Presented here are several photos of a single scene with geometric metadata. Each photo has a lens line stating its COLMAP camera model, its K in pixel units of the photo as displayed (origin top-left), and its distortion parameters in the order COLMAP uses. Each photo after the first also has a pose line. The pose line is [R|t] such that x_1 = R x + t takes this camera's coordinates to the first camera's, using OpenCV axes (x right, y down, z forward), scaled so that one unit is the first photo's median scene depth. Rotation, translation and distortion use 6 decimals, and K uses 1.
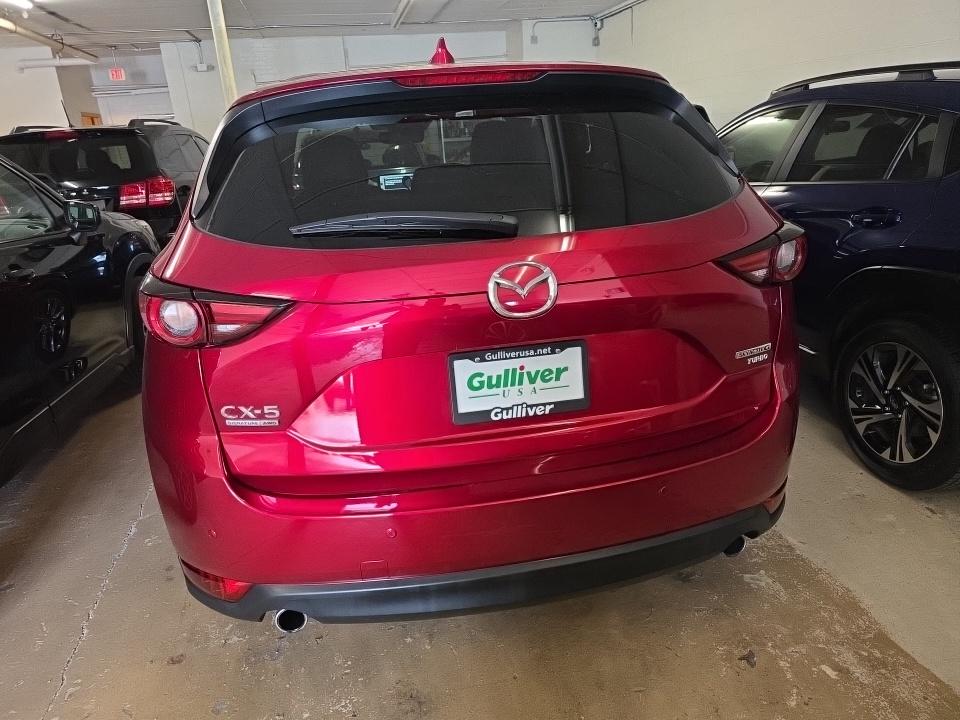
lens RADIAL K [[649.1, 0, 470.7], [0, 649.1, 359.2], [0, 0, 1]] dist [0.034153, -0.017241]
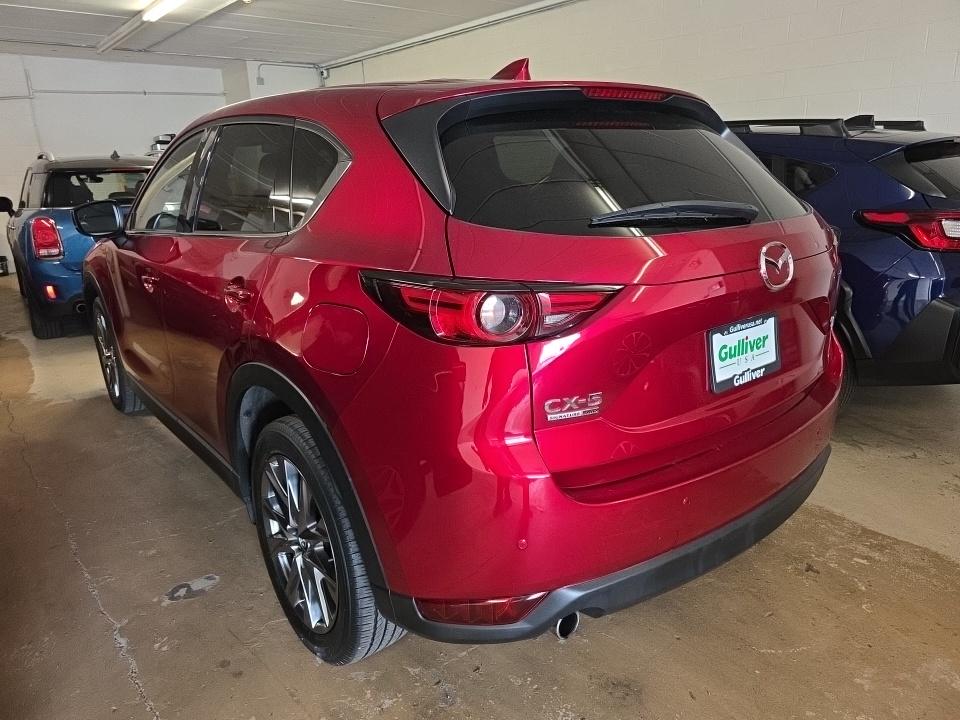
lens RADIAL K [[649.1, 0, 473.3], [0, 649.1, 361.9], [0, 0, 1]] dist [0.034153, -0.017241]
pose [[0.879440, -0.094901, 0.466453, -0.897888], [0.126456, 0.991292, -0.036737, 0.036270], [-0.458905, 0.091294, 0.883783, 0.197052]]
